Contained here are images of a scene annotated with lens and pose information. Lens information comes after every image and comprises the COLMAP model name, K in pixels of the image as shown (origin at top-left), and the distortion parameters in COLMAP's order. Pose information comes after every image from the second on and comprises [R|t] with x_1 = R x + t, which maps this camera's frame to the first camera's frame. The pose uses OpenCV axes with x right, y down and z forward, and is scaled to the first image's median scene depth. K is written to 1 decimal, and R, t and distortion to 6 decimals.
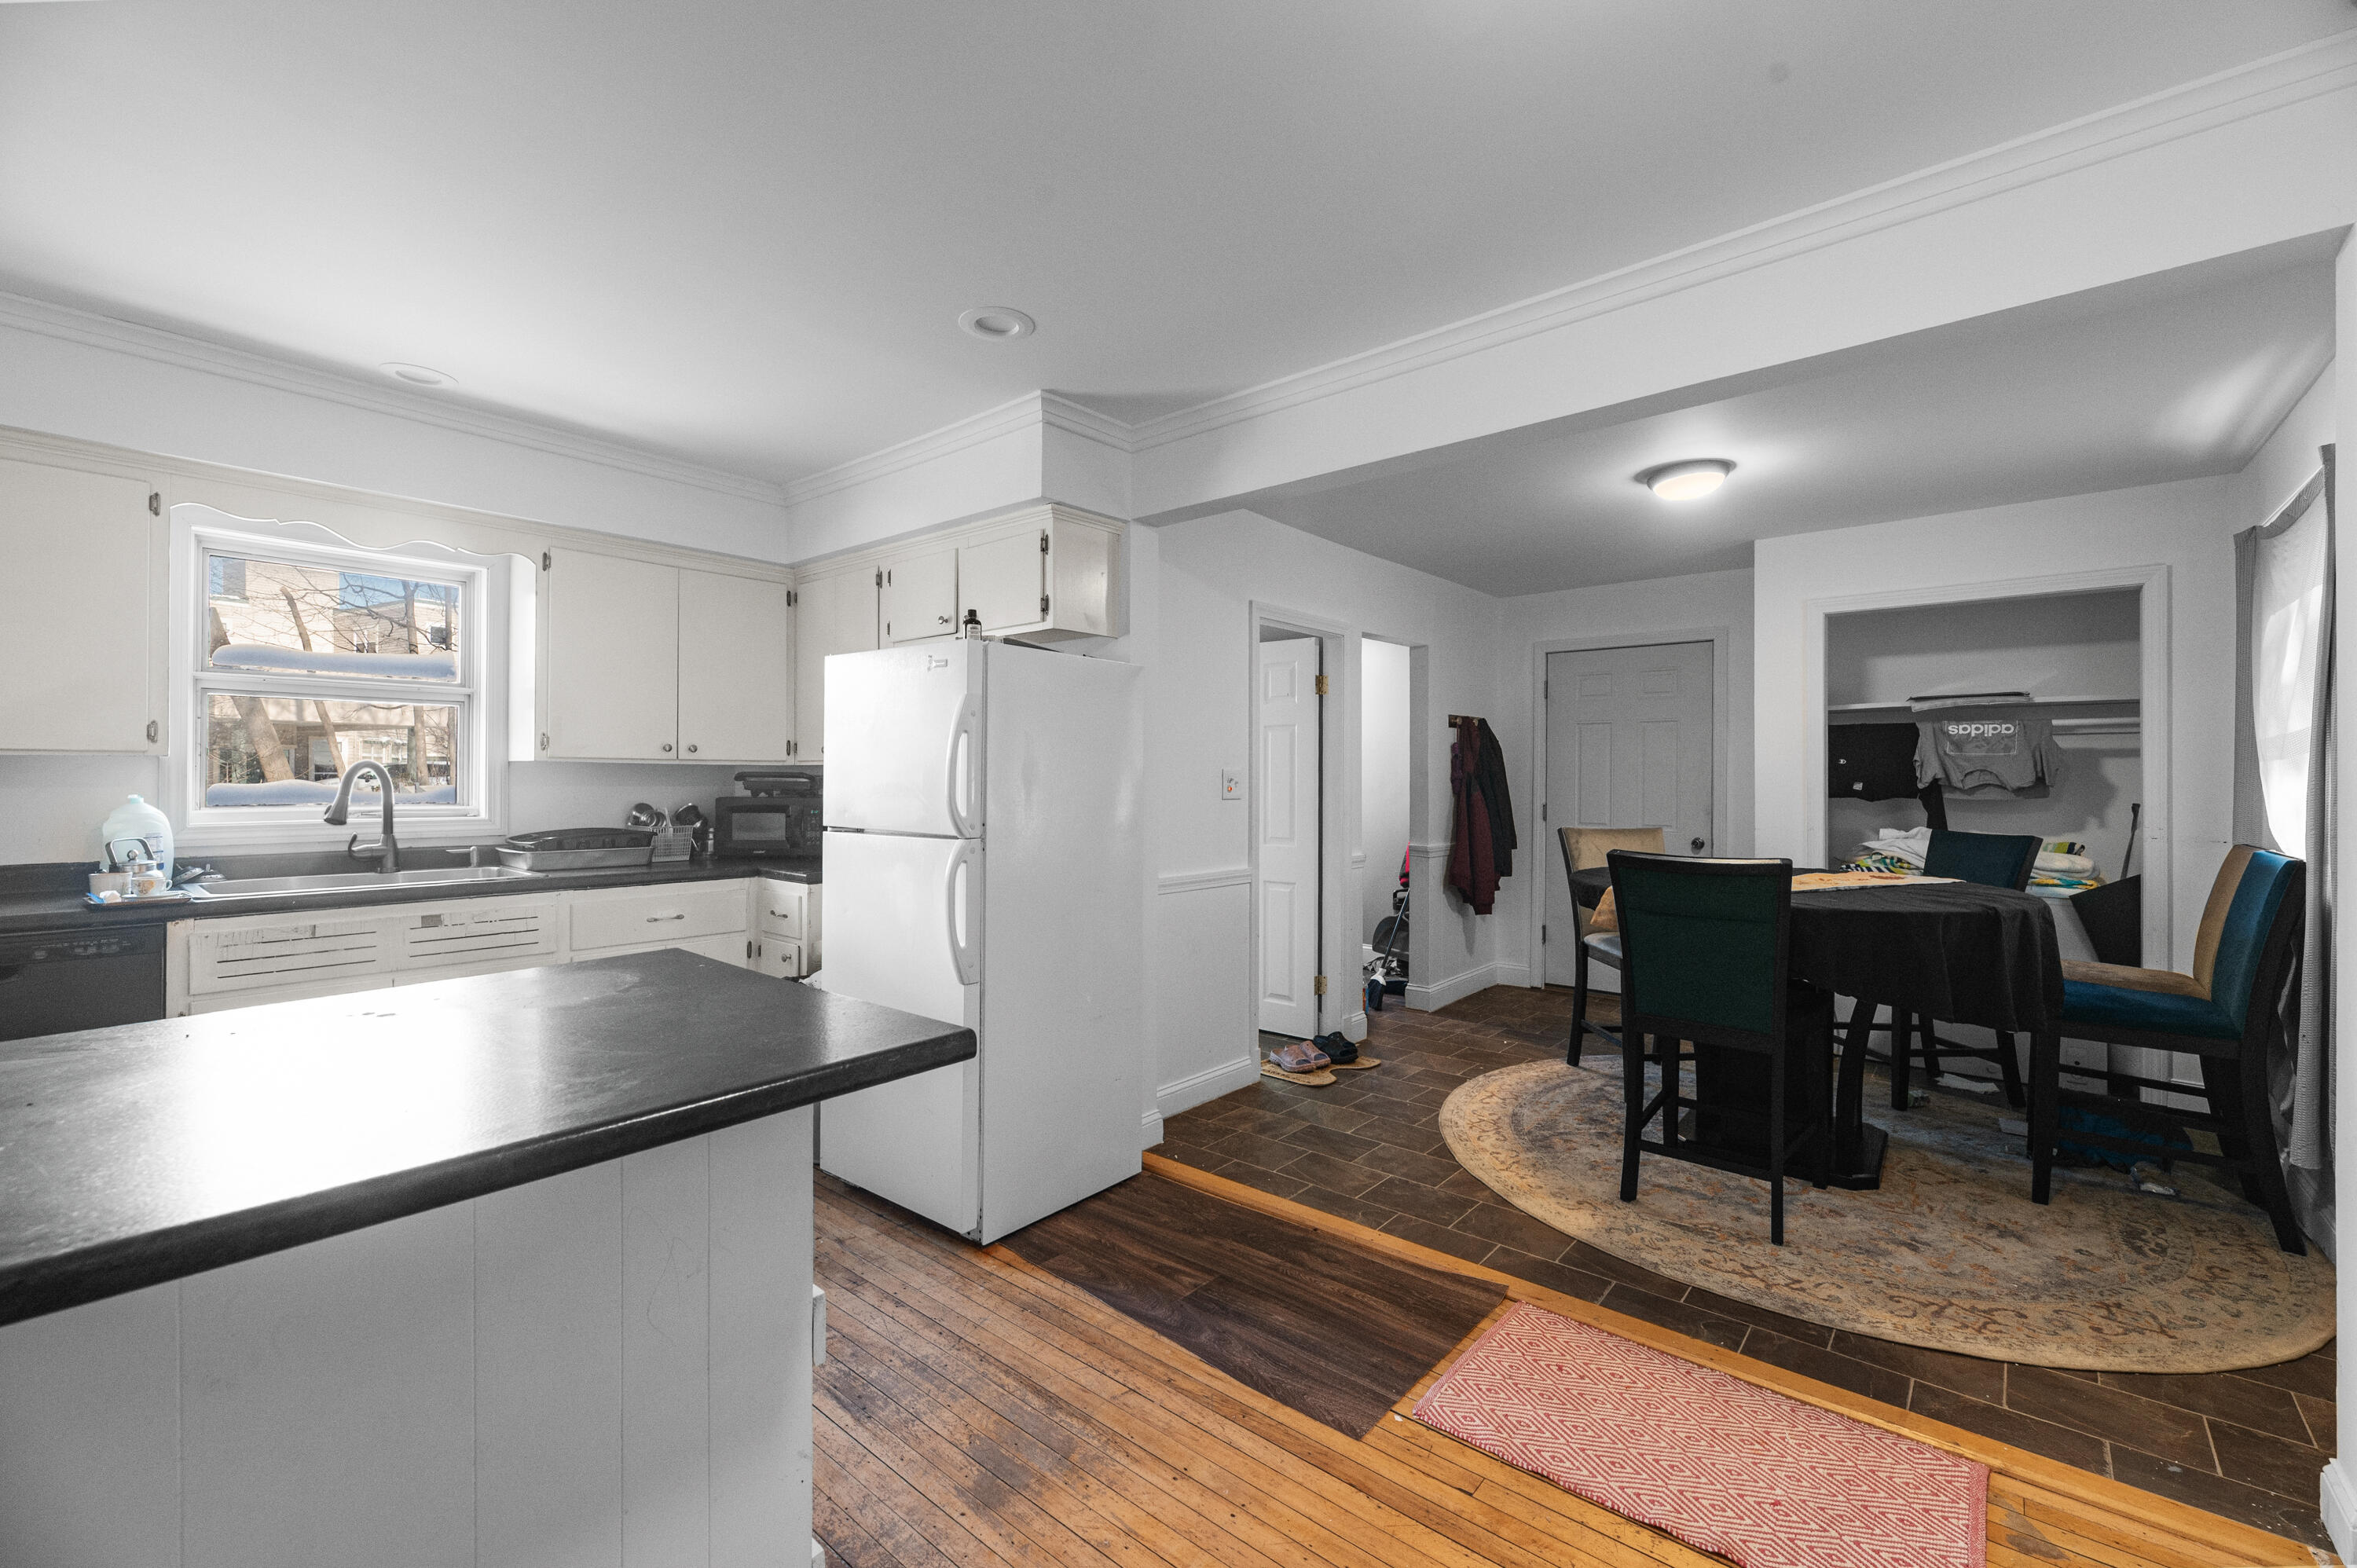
lens RADIAL K [[970.6, 0, 1169.2], [0, 970.6, 774.6], [0, 0, 1]] dist [0.002471, 0.000169]
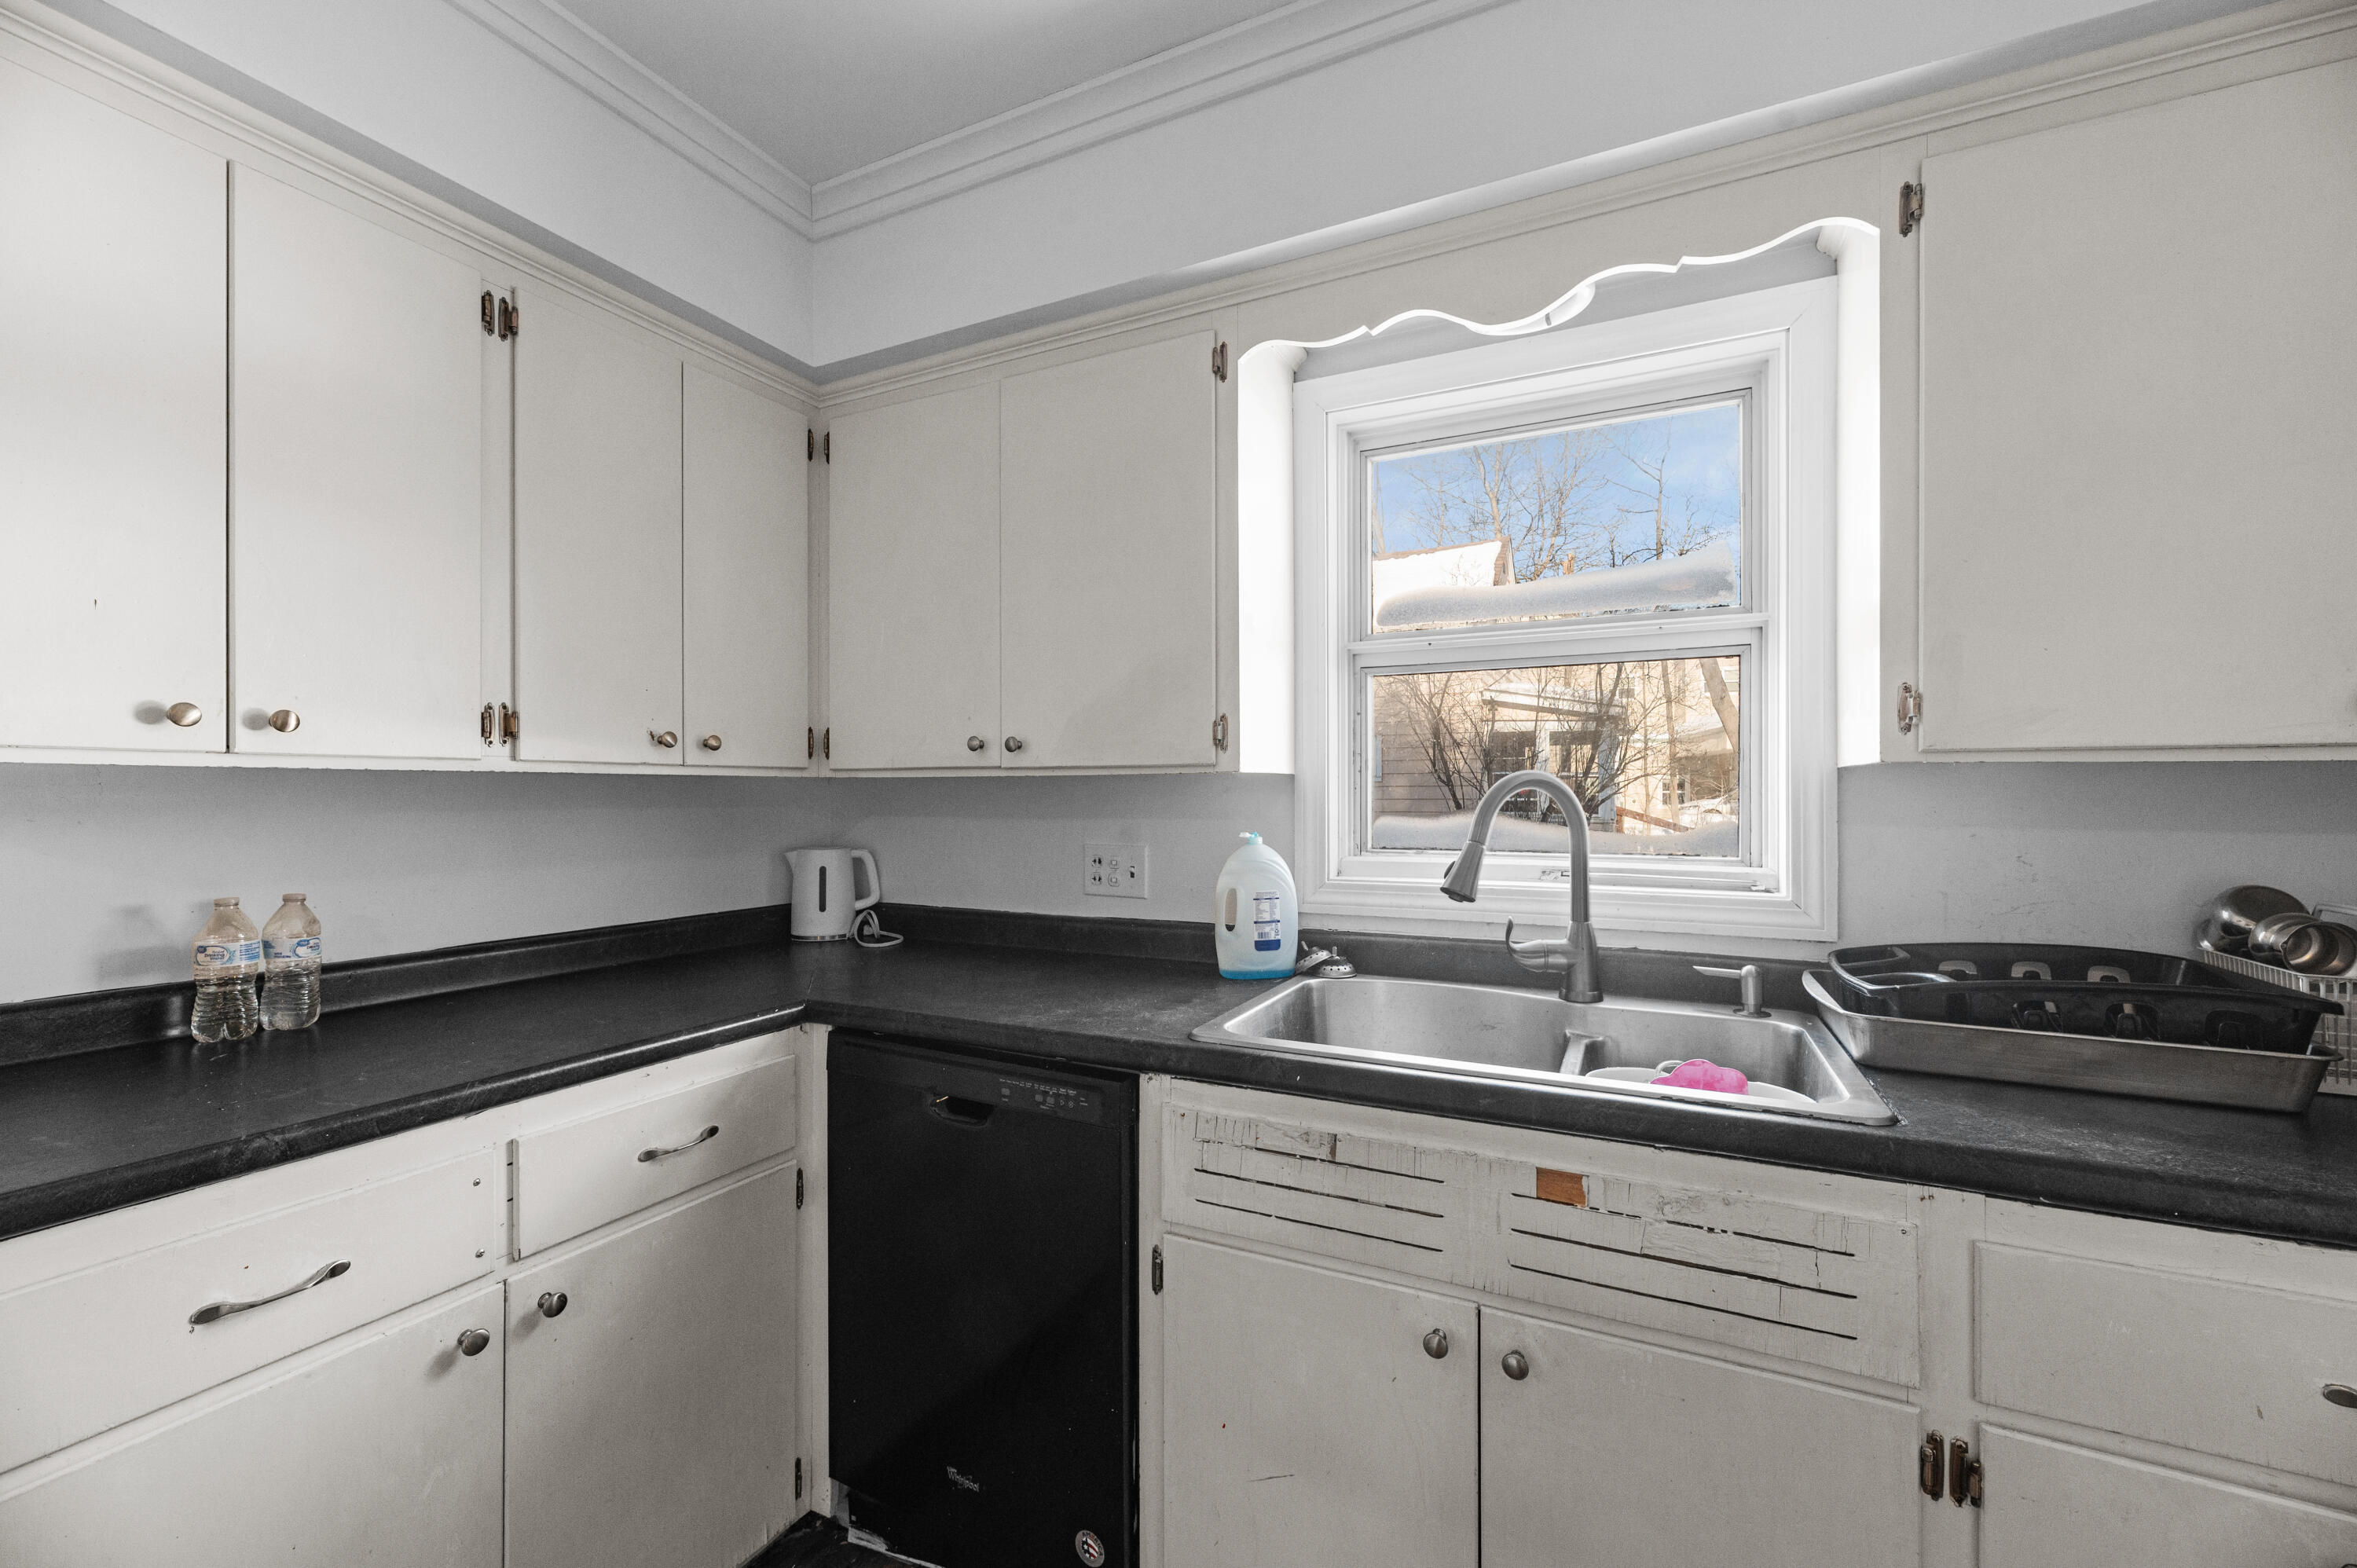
lens RADIAL K [[952.9, 0, 1172.1], [0, 952.9, 794.4], [0, 0, 1]] dist [0.002629, -0.000039]
pose [[0.256023, -0.005088, -0.966657, -0.384042], [0.005104, 0.999979, -0.003912, -0.002154], [0.966657, -0.003932, 0.256044, 0.667968]]
